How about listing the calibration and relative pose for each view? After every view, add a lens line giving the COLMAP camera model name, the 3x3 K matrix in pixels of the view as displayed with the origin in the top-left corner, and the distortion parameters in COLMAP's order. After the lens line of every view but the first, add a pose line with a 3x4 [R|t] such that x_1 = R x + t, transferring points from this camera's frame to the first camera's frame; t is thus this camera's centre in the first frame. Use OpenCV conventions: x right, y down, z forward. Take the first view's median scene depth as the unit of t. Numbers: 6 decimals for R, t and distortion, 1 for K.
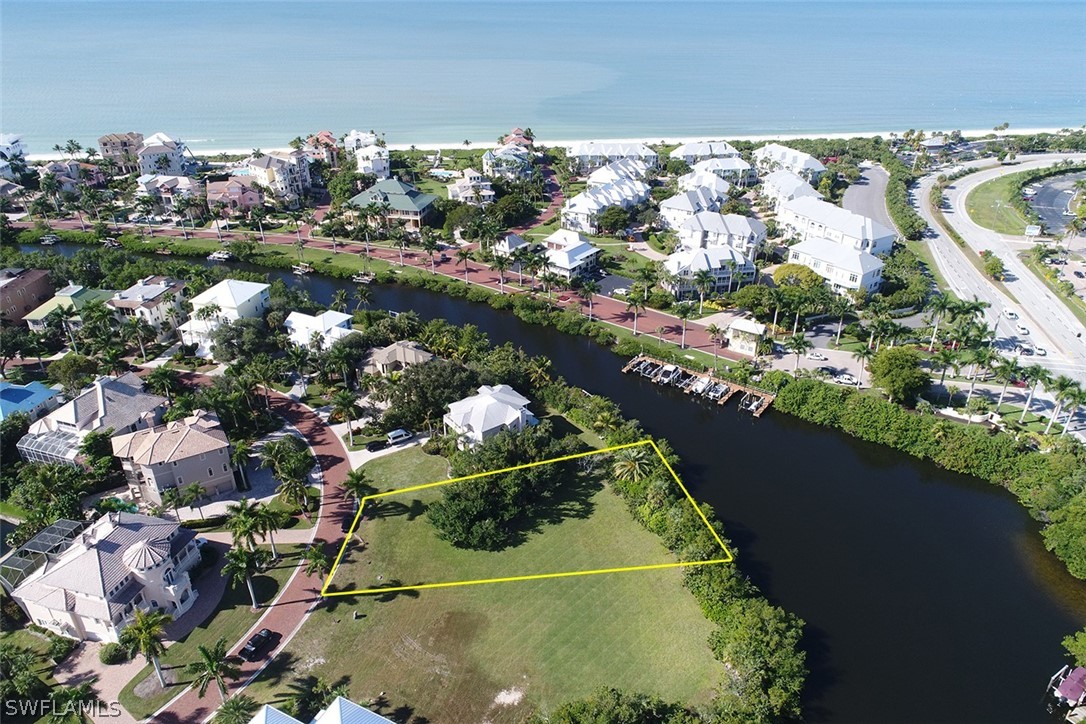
lens RADIAL K [[739.5, 0, 543.0], [0, 739.5, 362.0], [0, 0, 1]] dist [-0.001087, -0.003039]
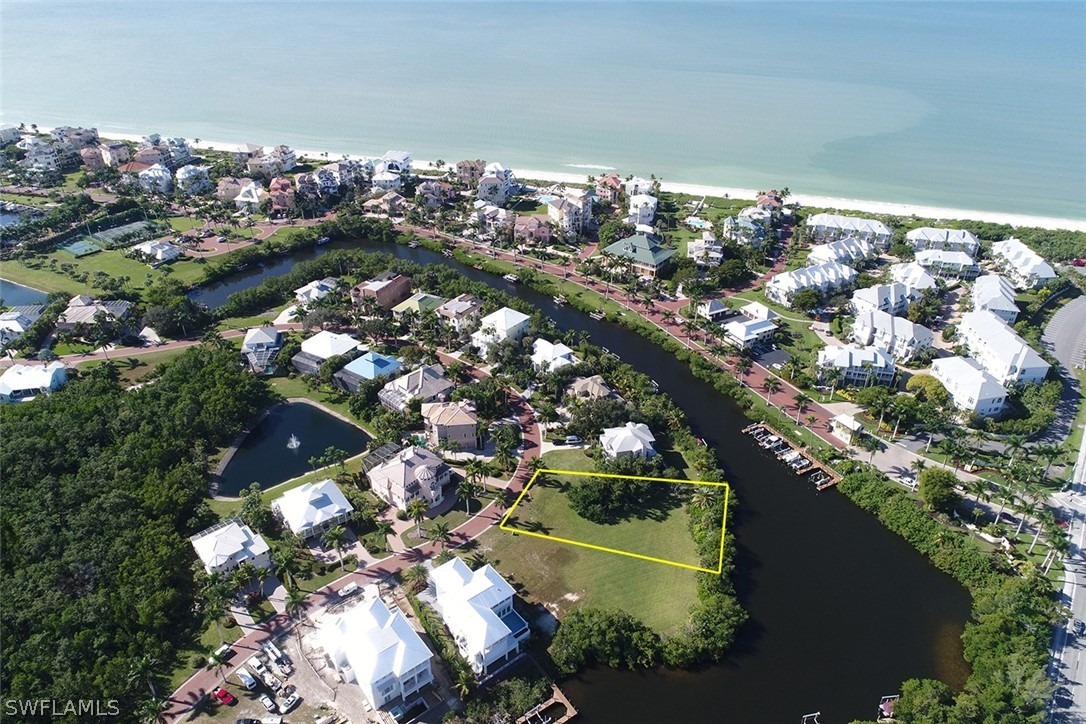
lens RADIAL K [[739.5, 0, 543.0], [0, 739.5, 362.0], [0, 0, 1]] dist [-0.001087, -0.003039]
pose [[0.906784, 0.218052, -0.360828, 0.246838], [-0.202354, 0.975937, 0.081239, -0.155765], [0.369860, -0.000652, 0.929087, -0.446799]]
